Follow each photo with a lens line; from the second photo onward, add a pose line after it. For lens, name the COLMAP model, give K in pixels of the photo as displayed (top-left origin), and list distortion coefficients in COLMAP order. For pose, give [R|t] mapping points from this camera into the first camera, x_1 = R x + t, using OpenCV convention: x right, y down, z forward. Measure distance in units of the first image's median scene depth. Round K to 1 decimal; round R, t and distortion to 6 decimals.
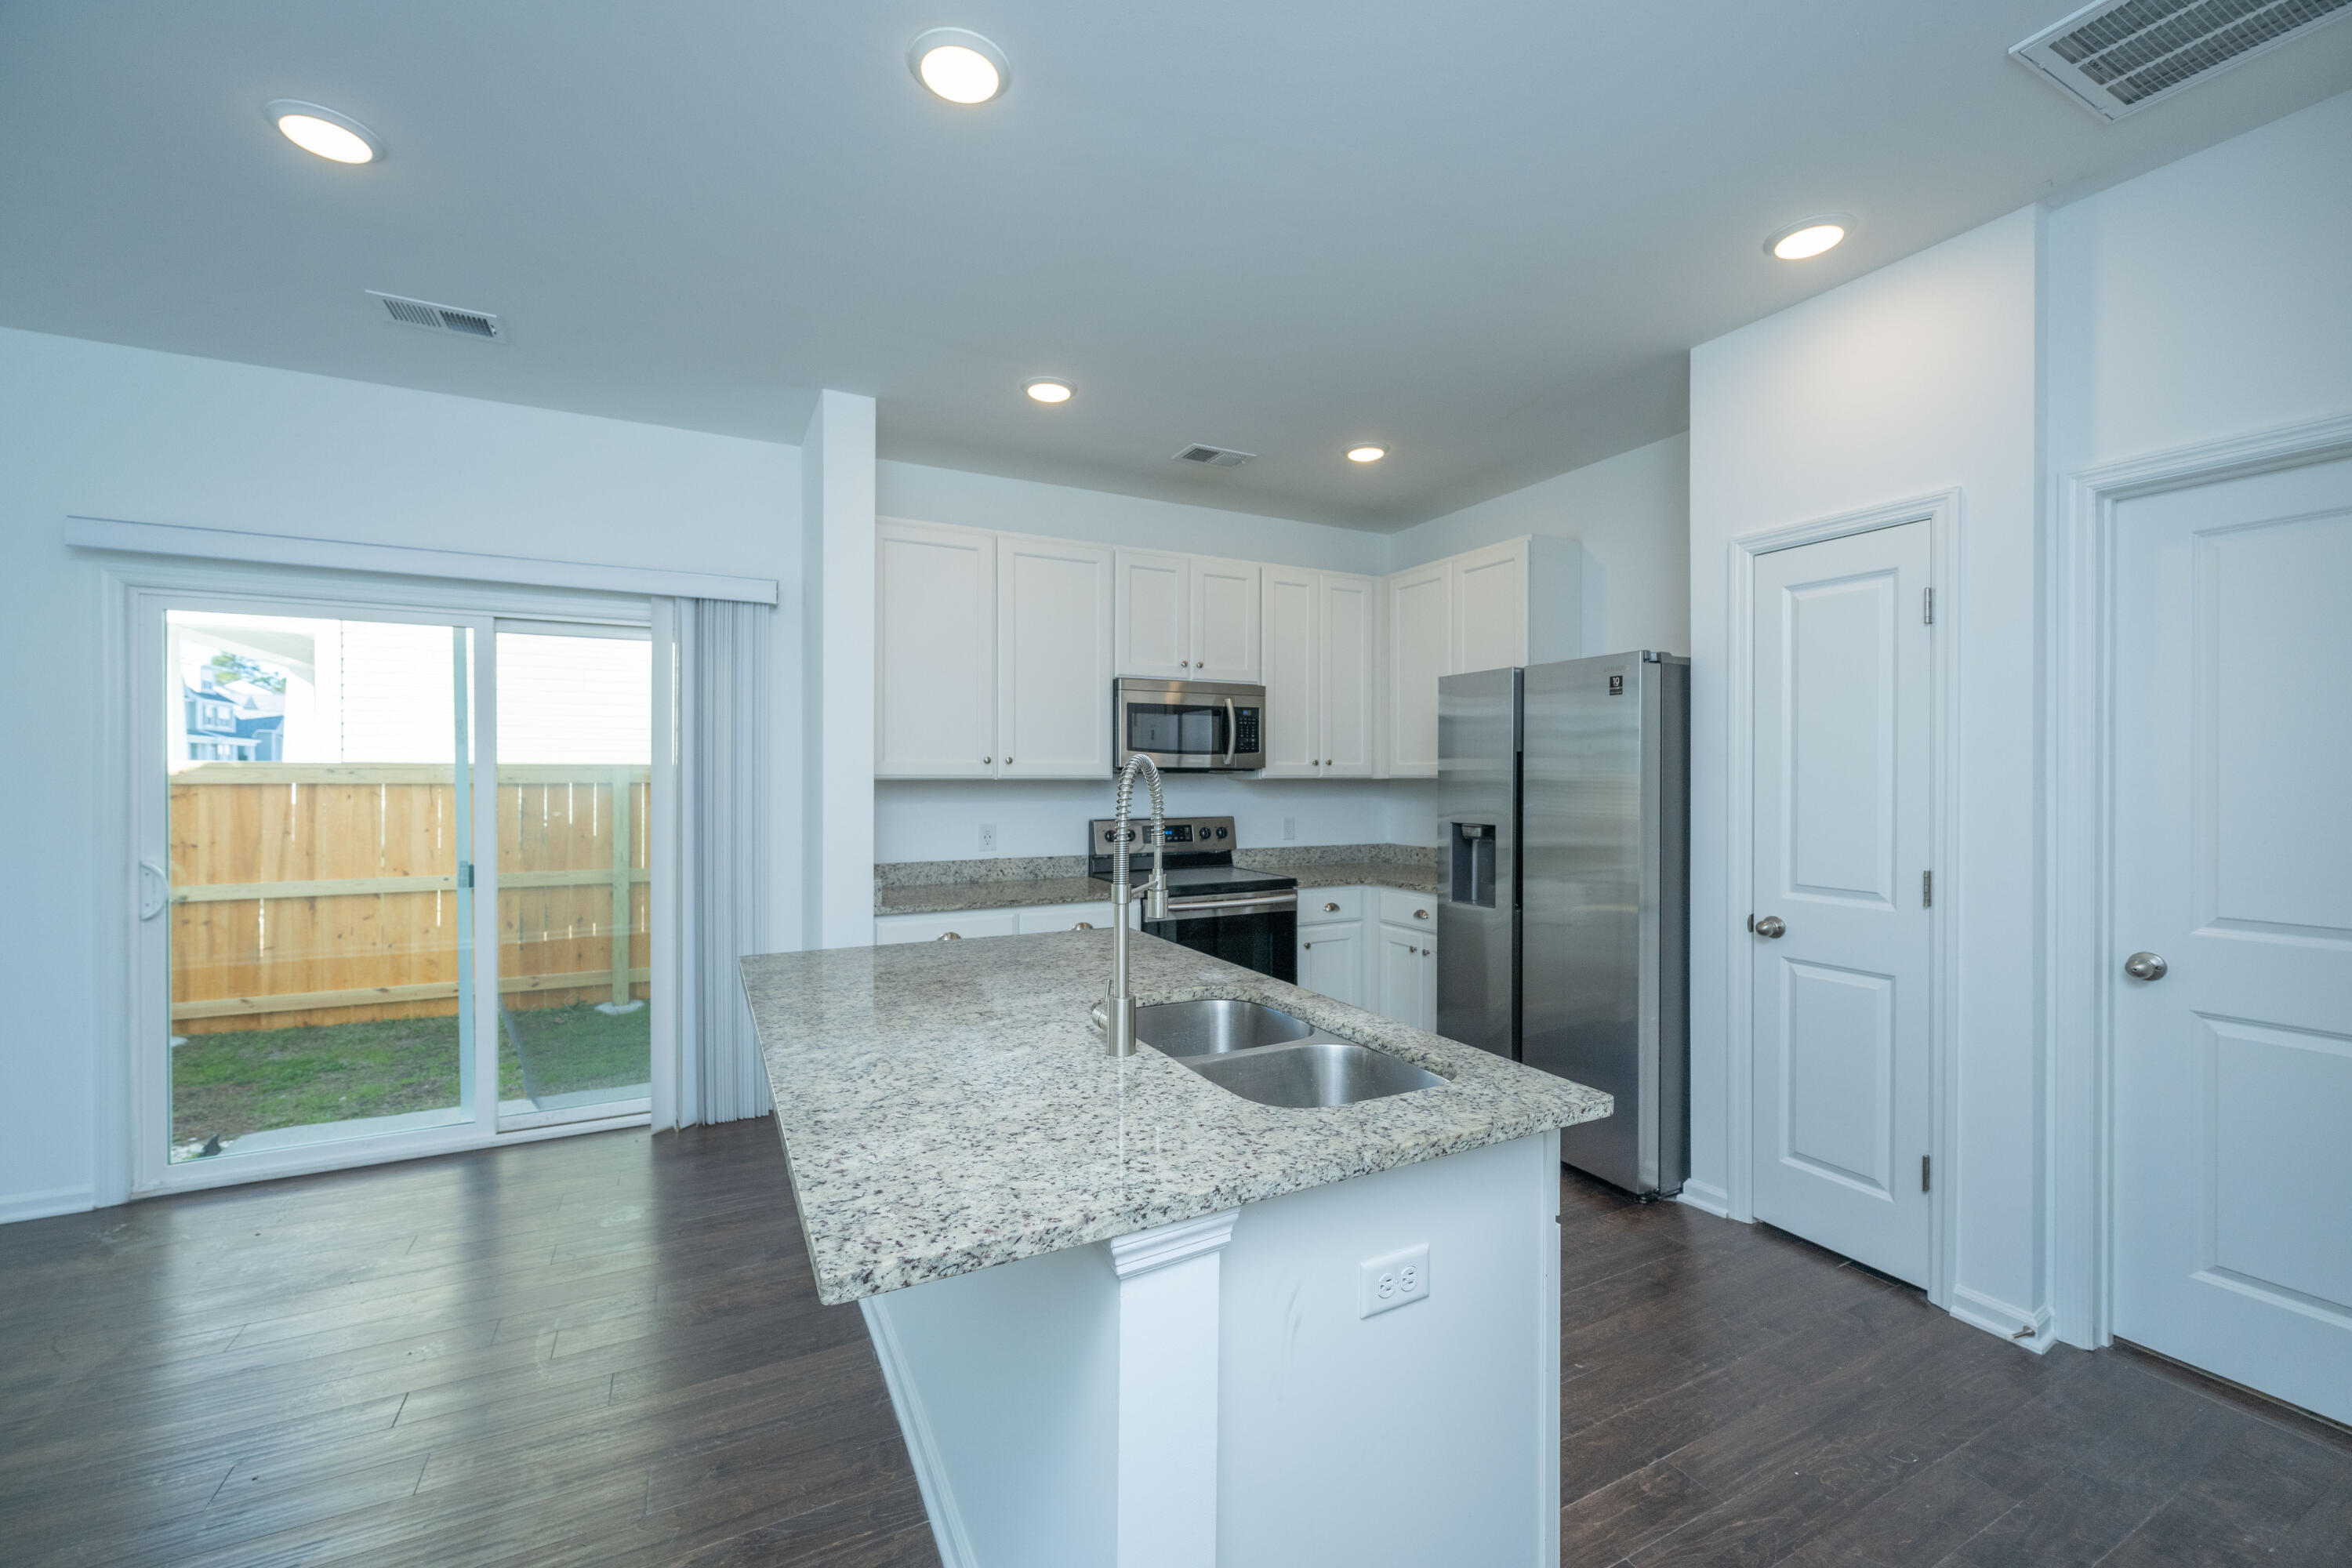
lens RADIAL K [[922.1, 0, 1188.9], [0, 922.1, 780.3], [0, 0, 1]] dist [0.000434, -0.000038]
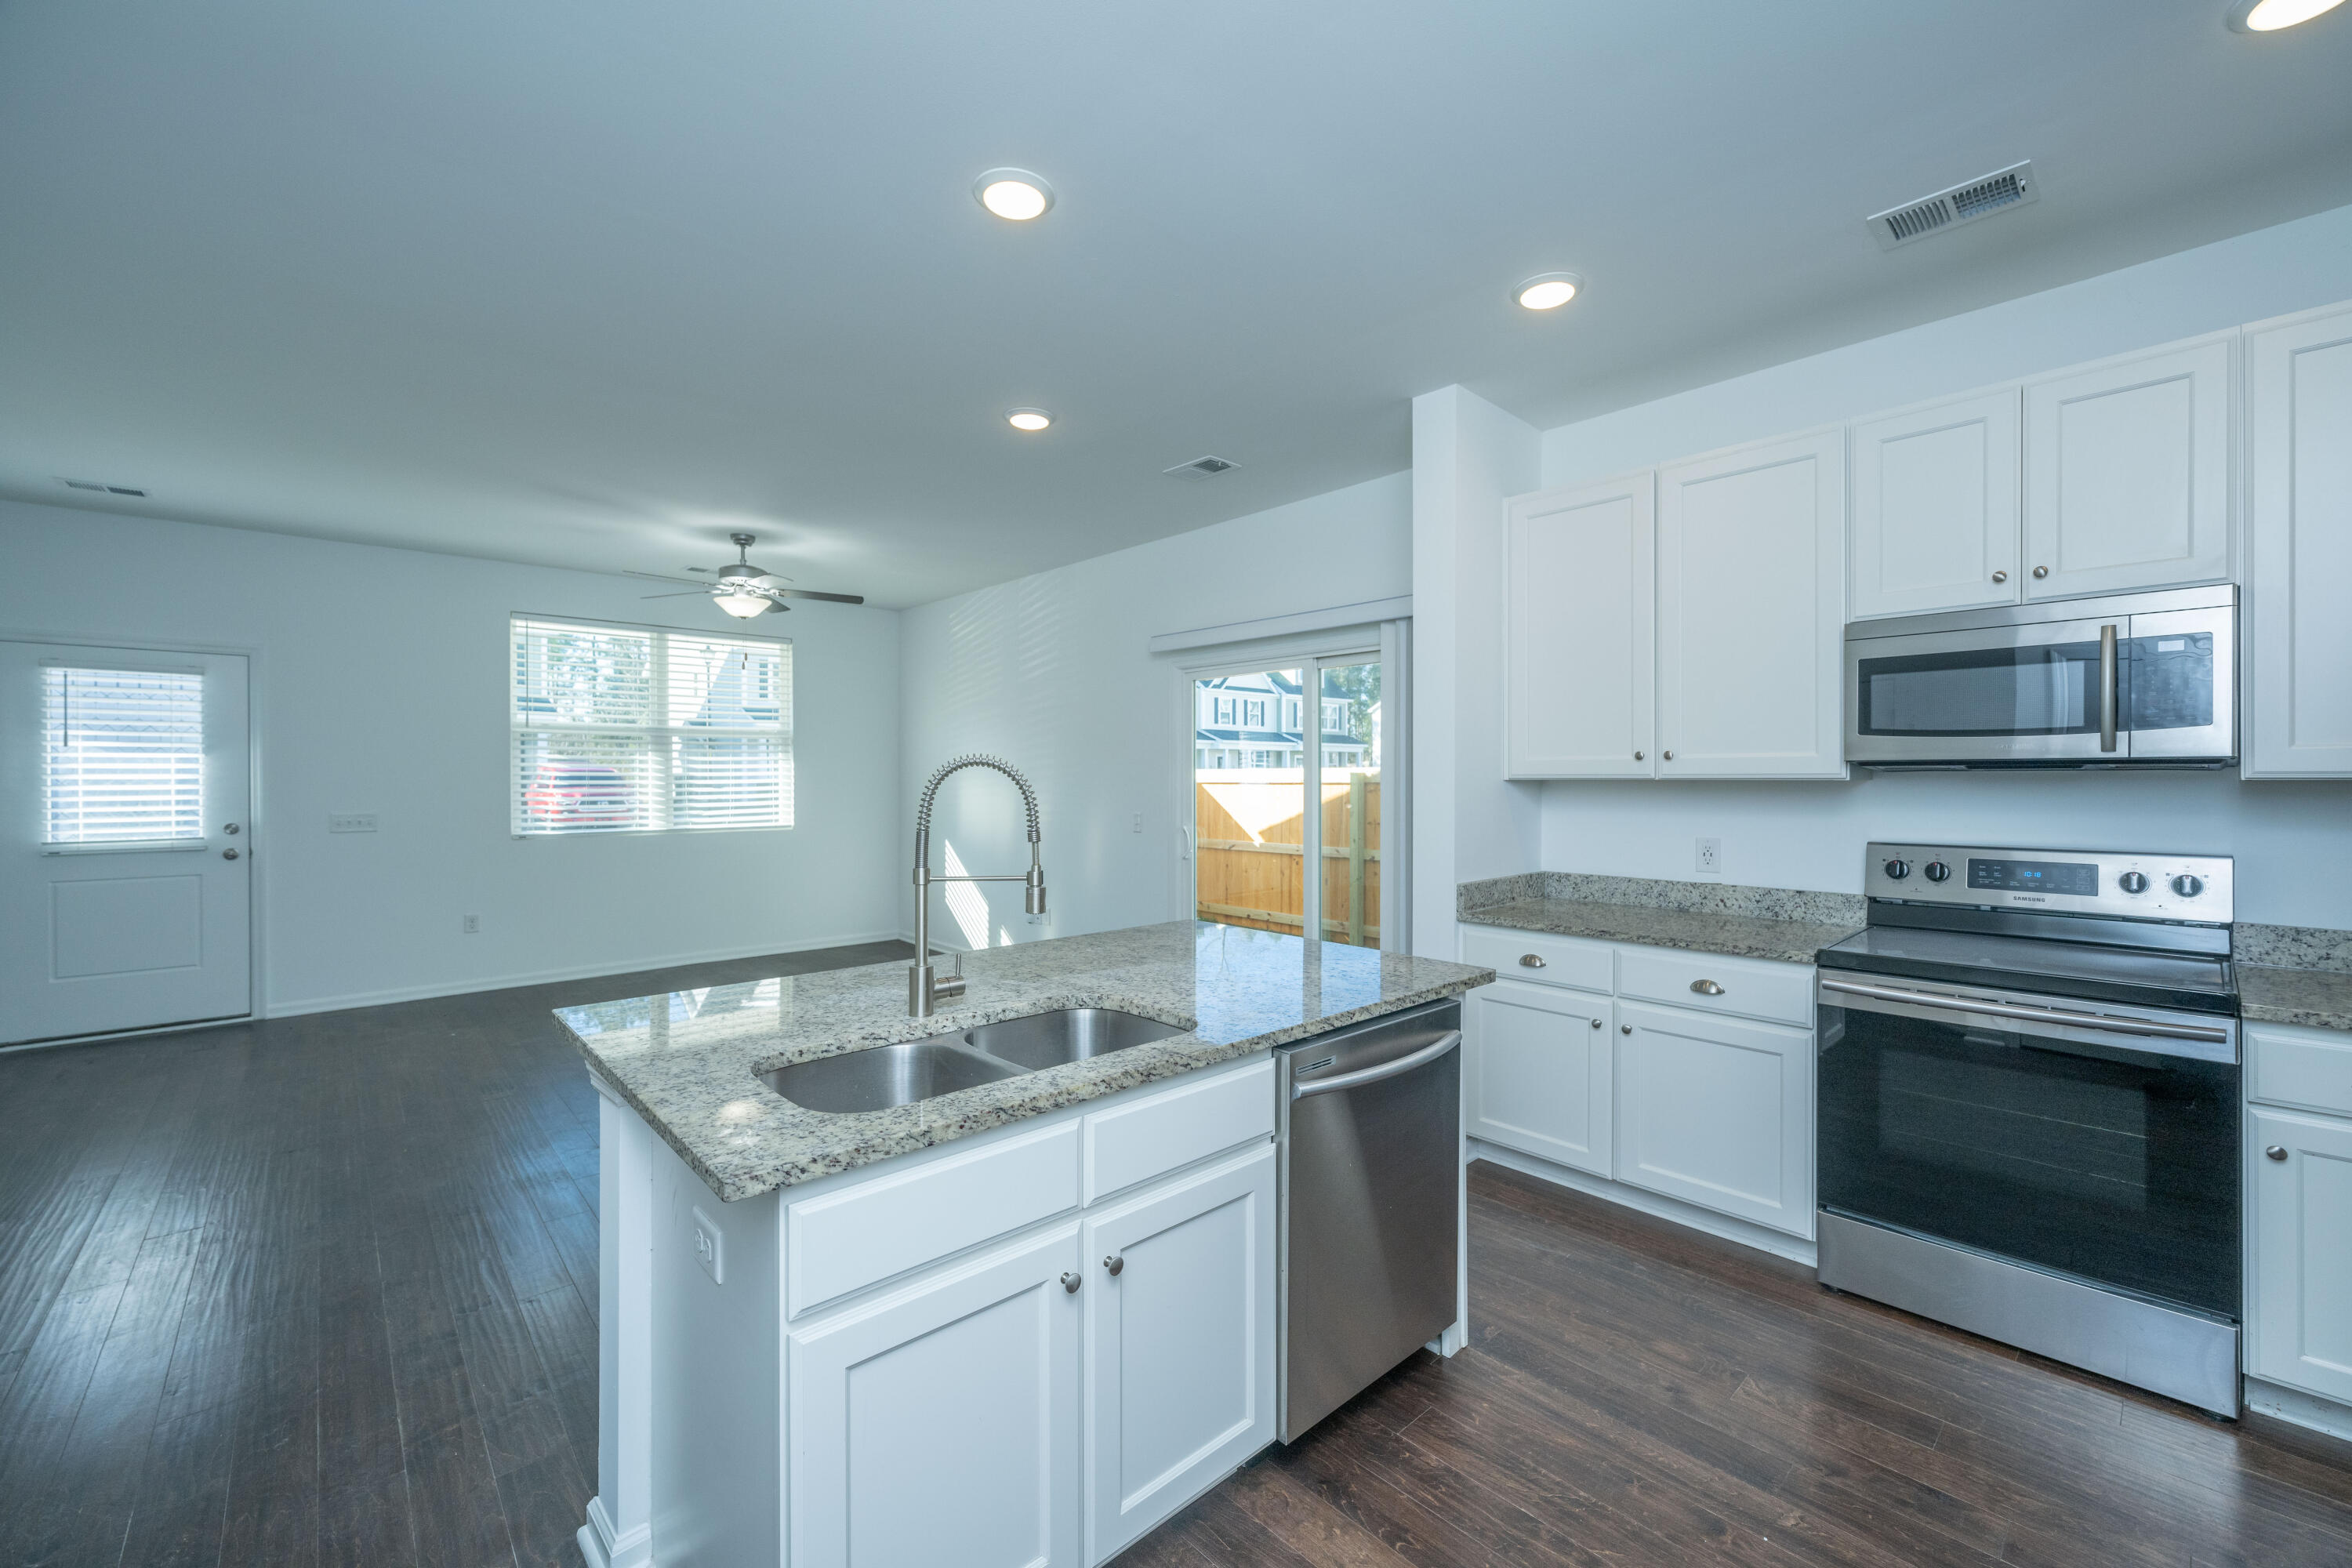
lens RADIAL K [[958.4, 0, 1205.1], [0, 958.4, 776.6], [0, 0, 1]] dist [0.001106, 0.000271]
pose [[0.269063, -0.003426, -0.963117, 0.446649], [-0.003070, 0.999986, -0.004414, 0.001277], [0.963118, 0.004145, 0.269048, 0.386616]]
